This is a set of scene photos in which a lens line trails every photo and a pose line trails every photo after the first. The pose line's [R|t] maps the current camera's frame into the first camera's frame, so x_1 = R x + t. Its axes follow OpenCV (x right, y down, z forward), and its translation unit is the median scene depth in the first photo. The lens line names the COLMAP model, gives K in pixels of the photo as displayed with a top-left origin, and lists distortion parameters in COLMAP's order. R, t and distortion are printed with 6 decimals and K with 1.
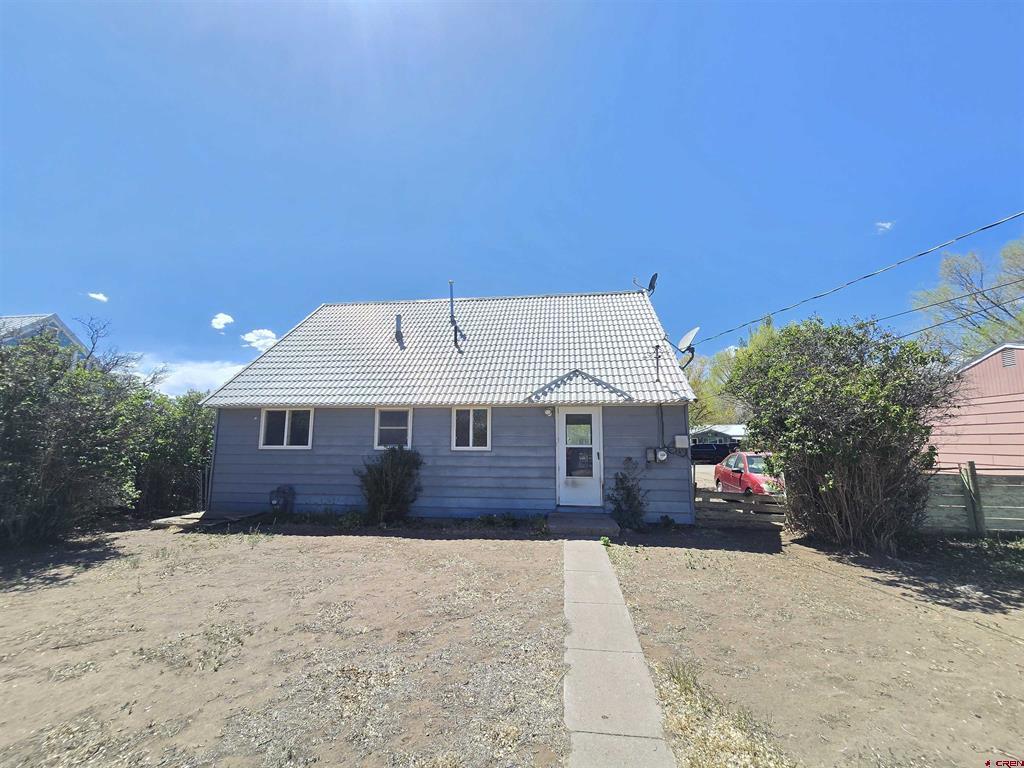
lens RADIAL K [[418.6, 0, 516.5], [0, 418.6, 382.9], [0, 0, 1]] dist [-0.006761, 0.000318]
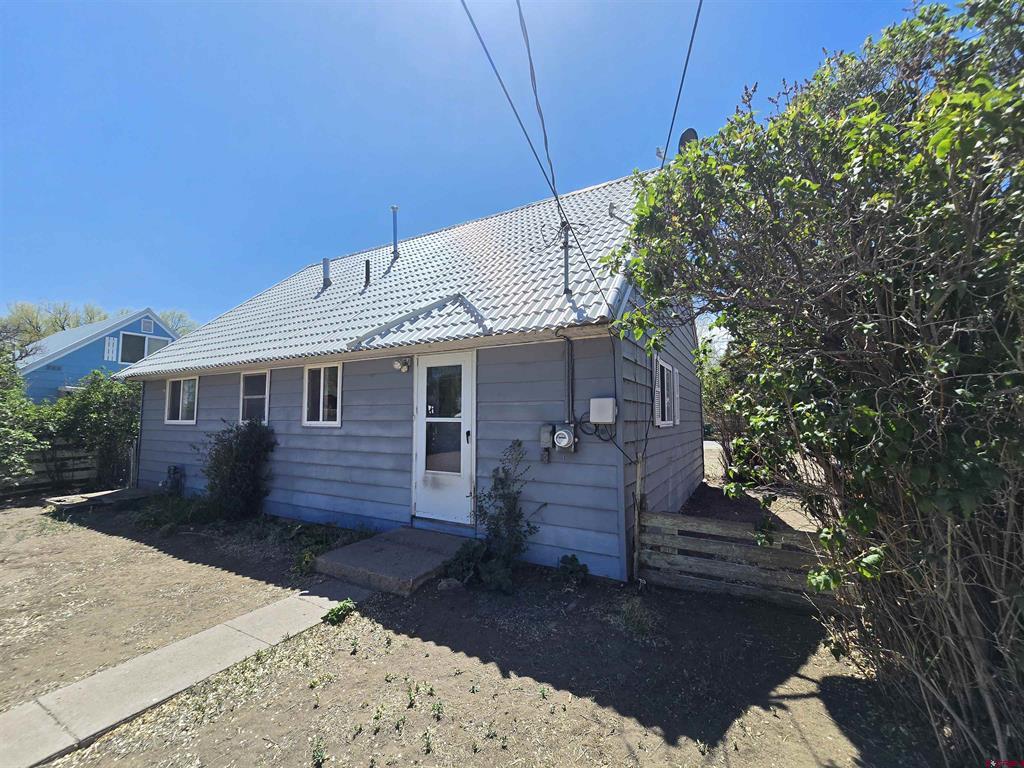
lens RADIAL K [[418.6, 0, 509.8], [0, 418.6, 385.0], [0, 0, 1]] dist [-0.006761, 0.000318]
pose [[0.936854, -0.031132, -0.348331, 0.434873], [0.052946, 0.997175, 0.053278, 0.074185], [0.345689, -0.068357, 0.935856, 0.476148]]
